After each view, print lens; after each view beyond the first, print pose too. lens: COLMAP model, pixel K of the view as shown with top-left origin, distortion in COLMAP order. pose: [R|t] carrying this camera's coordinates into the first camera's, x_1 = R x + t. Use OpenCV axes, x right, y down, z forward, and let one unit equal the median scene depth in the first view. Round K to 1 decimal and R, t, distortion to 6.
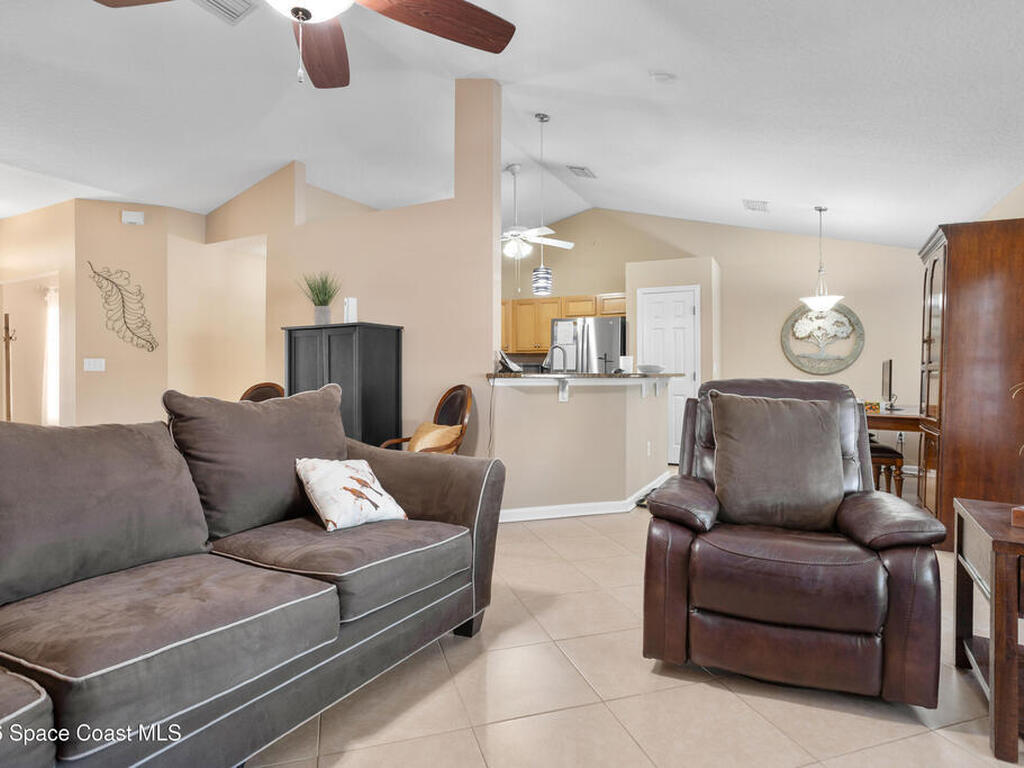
lens RADIAL K [[562.4, 0, 512.1], [0, 562.4, 369.6], [0, 0, 1]] dist [-0.055661, 0.038472]
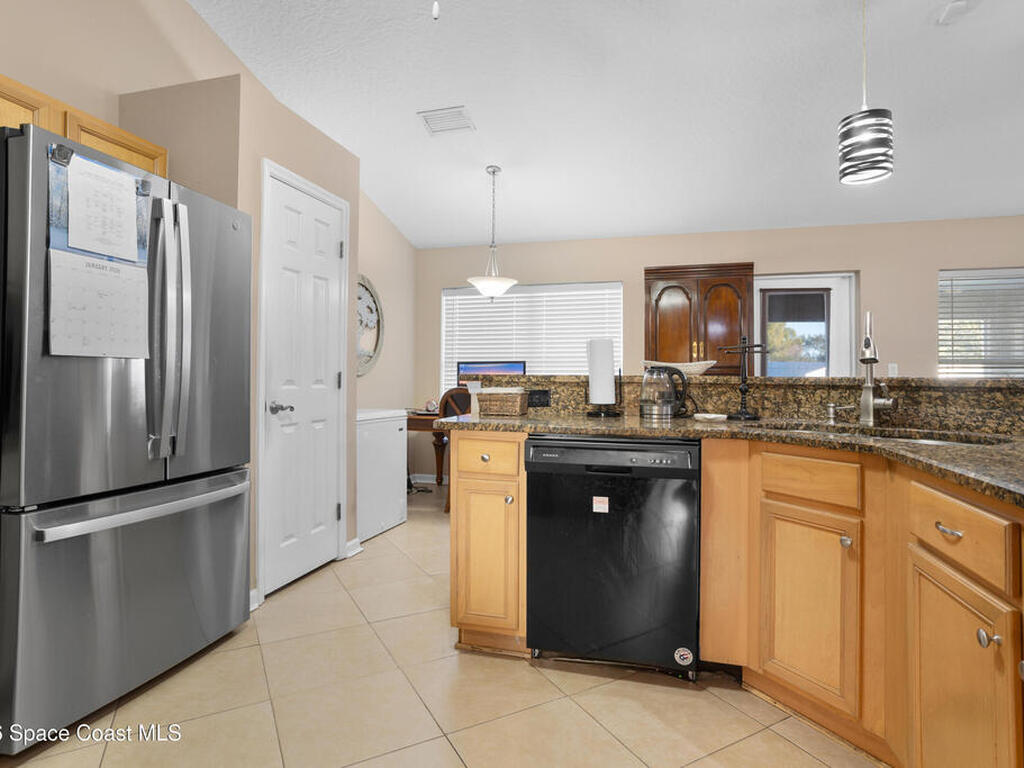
lens RADIAL K [[556.2, 0, 512.0], [0, 556.2, 384.0], [0, 0, 1]] dist [-0.052400, 0.024892]
pose [[-0.209702, -0.016061, 0.977633, -0.193151], [-0.008900, 0.999855, 0.014517, 0.006770], [-0.977725, -0.005657, -0.209815, 0.953443]]
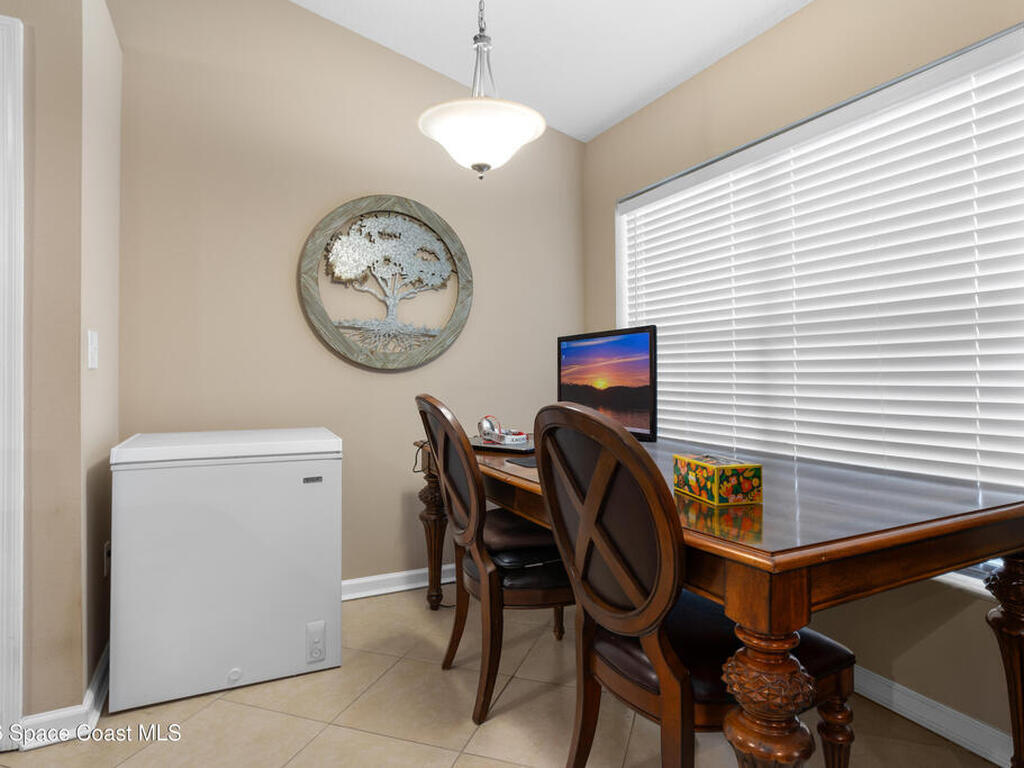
lens RADIAL K [[569.6, 0, 511.8], [0, 569.6, 360.2], [0, 0, 1]] dist [-0.018218, 0.001131]
pose [[0.581432, 0.000017, 0.813595, 0.257918], [0.009330, 0.999934, -0.006689, 0.004956], [-0.813541, 0.011480, 0.581394, 0.673066]]
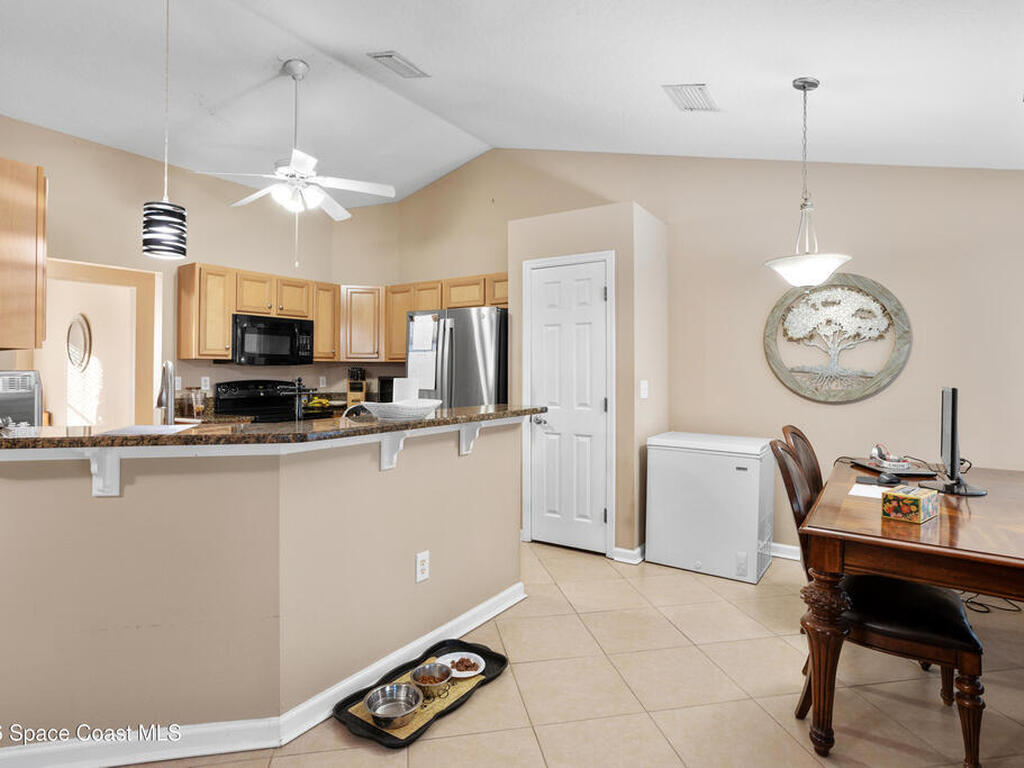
lens RADIAL K [[554.5, 0, 514.1], [0, 554.5, 364.3], [0, 0, 1]] dist [-0.049725, 0.026138]
pose [[0.993816, 0.000193, -0.111036, 0.294701], [-0.000935, 0.999978, -0.006627, -0.026996], [0.111032, 0.006689, 0.993794, 0.405662]]
